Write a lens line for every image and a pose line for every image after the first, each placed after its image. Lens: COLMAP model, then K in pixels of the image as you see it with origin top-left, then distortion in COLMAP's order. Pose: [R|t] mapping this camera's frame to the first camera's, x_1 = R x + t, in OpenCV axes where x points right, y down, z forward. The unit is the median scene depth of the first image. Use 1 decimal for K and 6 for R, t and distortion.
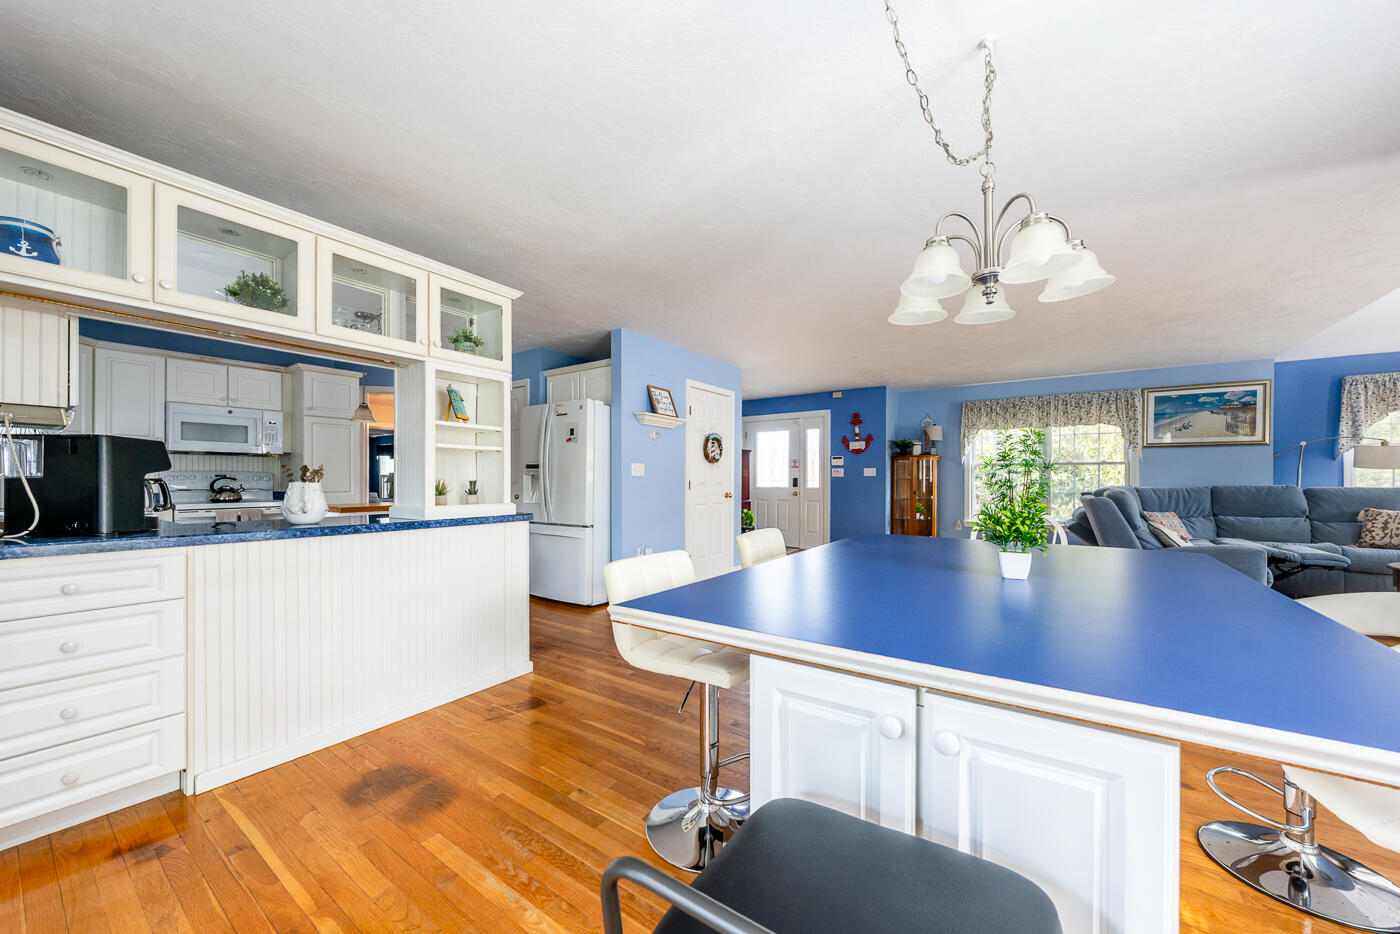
lens RADIAL K [[489.2, 0, 693.8], [0, 489.2, 483.3], [0, 0, 1]] dist [-0.000420, 0.000002]
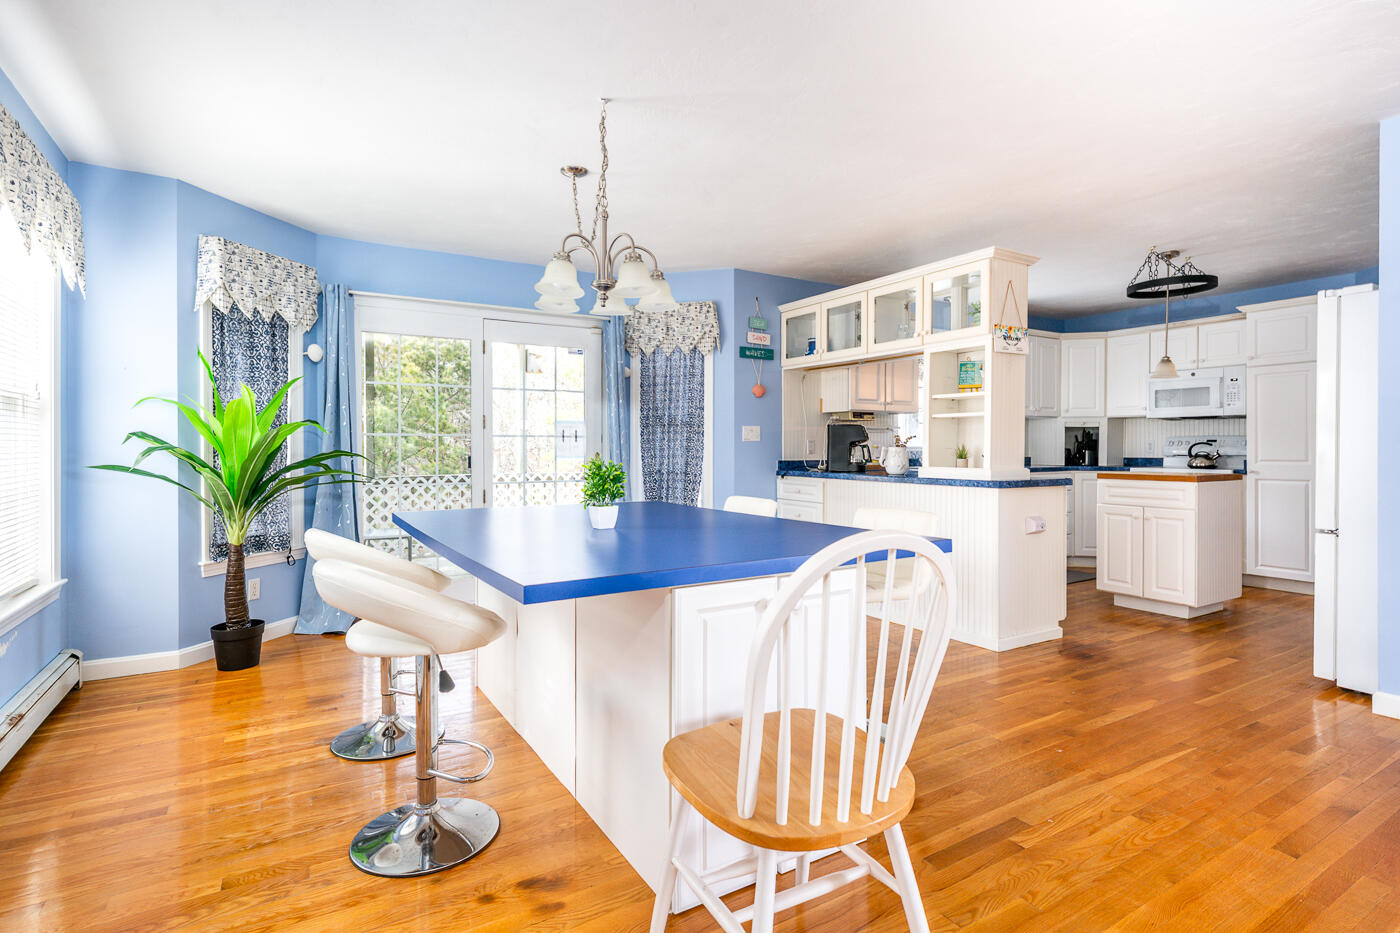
lens RADIAL K [[728.4, 0, 697.4], [0, 728.4, 450.4], [0, 0, 1]] dist [-0.001621, 0.000051]
pose [[-0.388016, 0.005540, -0.921636, 0.750074], [-0.004224, 0.999961, 0.007789, -0.003433], [0.921643, 0.006916, -0.387977, 0.653874]]
